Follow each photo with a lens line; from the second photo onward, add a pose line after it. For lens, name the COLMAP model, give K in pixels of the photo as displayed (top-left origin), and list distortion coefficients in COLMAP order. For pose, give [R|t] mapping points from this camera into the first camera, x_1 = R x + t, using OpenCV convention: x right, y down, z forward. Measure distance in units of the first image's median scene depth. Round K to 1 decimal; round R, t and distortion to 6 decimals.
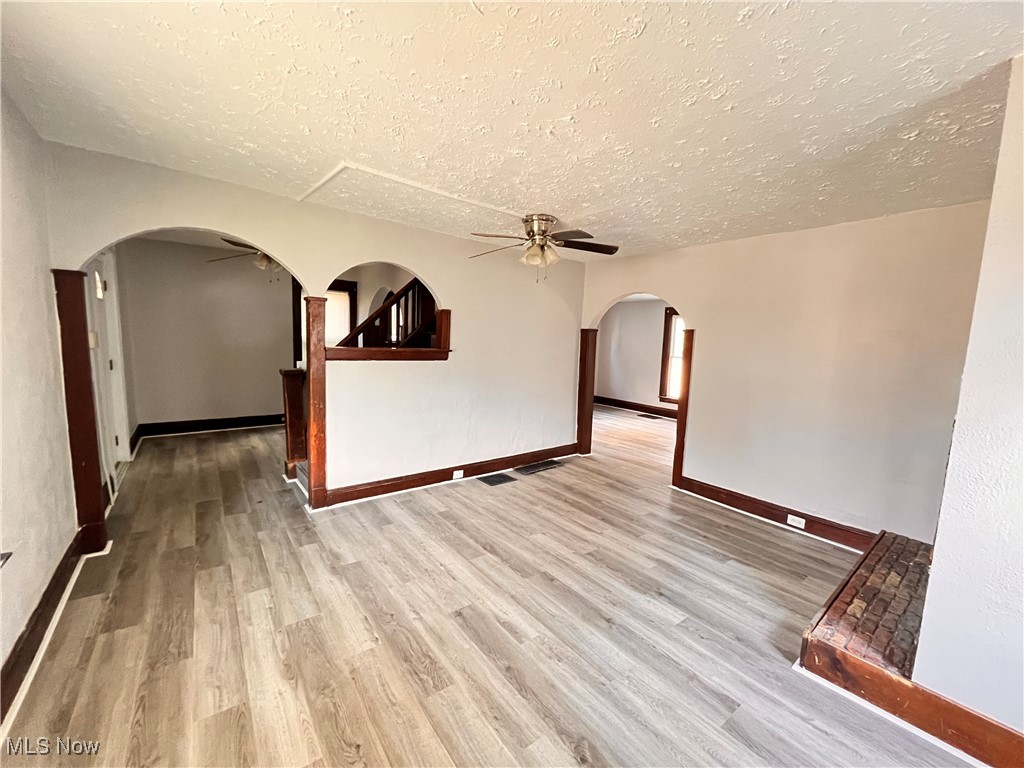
lens RADIAL K [[413.6, 0, 513.3], [0, 413.6, 386.9], [0, 0, 1]] dist [-0.000534, -0.000021]
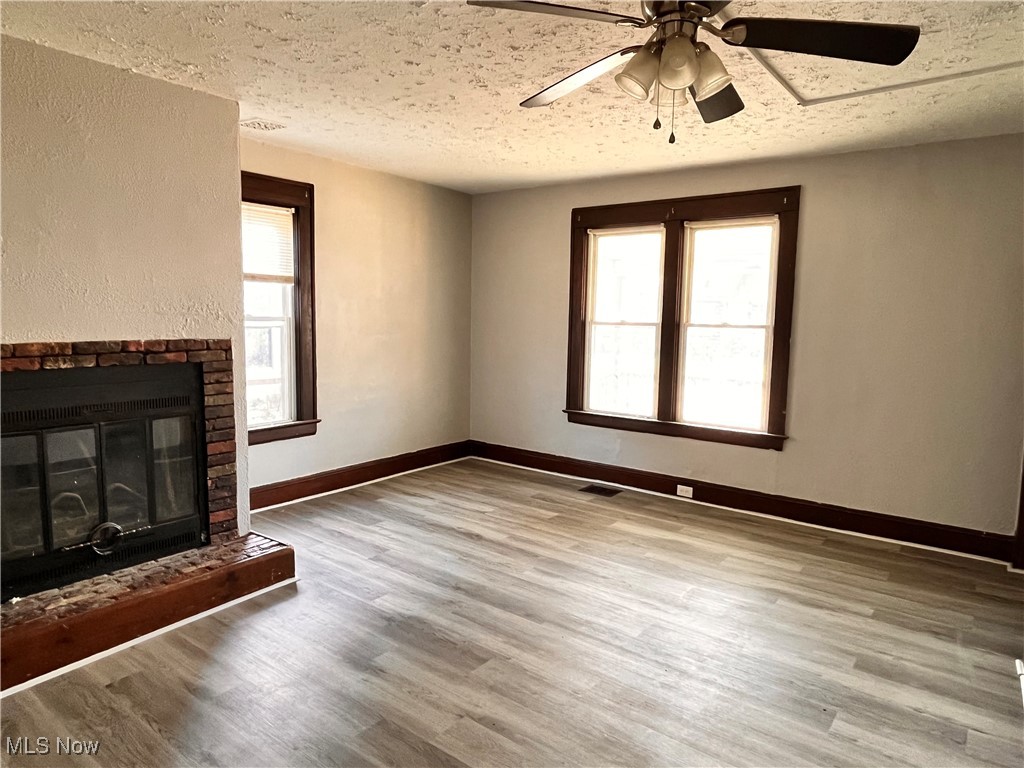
lens RADIAL K [[633.3, 0, 511.6], [0, 633.3, 384.6], [0, 0, 1]] dist [0.001931, 0.000184]
pose [[-0.962745, -0.027564, -0.269001, 0.498843], [-0.086450, 0.973958, 0.209602, -0.209908], [0.256218, 0.225048, -0.940056, 2.216761]]
